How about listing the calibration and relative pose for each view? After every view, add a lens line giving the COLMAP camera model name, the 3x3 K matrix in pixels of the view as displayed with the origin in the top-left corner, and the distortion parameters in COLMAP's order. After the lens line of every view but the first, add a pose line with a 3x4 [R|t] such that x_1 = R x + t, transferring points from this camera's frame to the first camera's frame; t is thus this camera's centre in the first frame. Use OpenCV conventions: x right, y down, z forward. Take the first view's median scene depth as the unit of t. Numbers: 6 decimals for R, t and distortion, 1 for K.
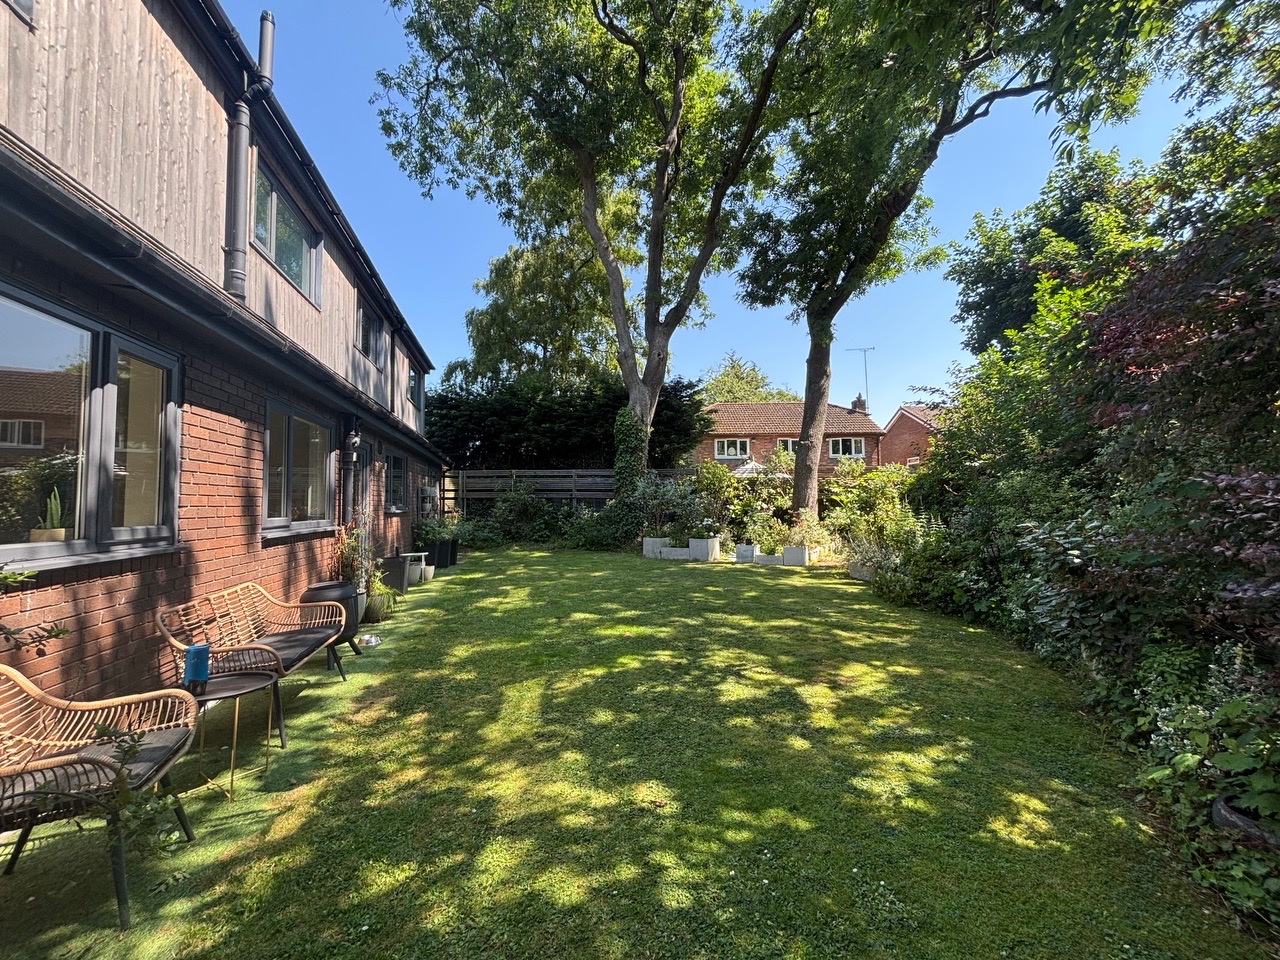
lens RADIAL K [[513.8, 0, 640.7], [0, 513.8, 482.2], [0, 0, 1]] dist [-0.000311, -0.000036]
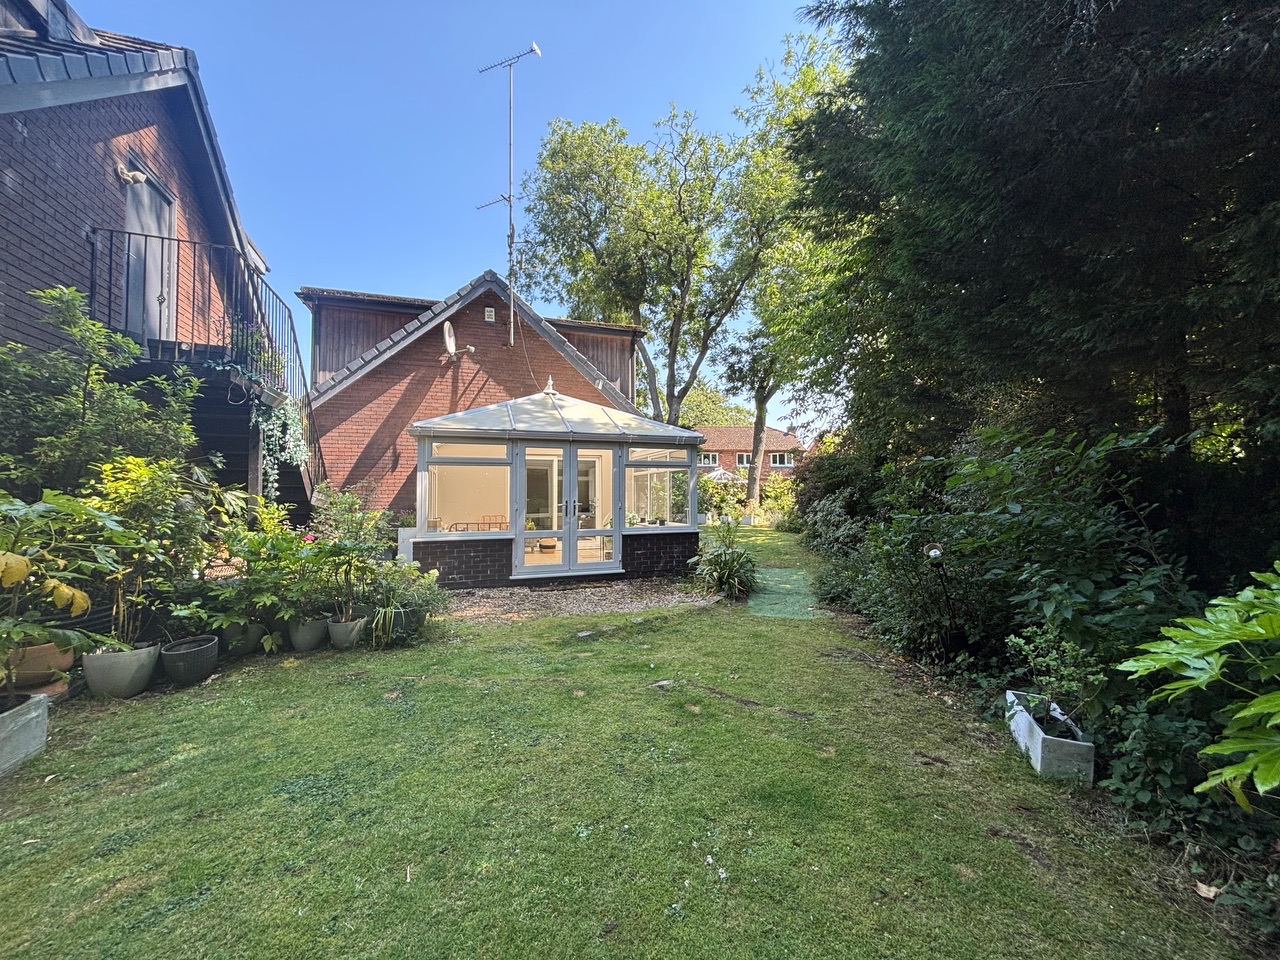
lens RADIAL K [[513.8, 0, 640.5], [0, 513.8, 481.8], [0, 0, 1]] dist [-0.000311, -0.000036]
pose [[0.996525, 0.002491, 0.083258, -0.246693], [-0.003429, 0.999932, 0.011132, -0.032275], [-0.083225, -0.011379, 0.996466, -0.838438]]
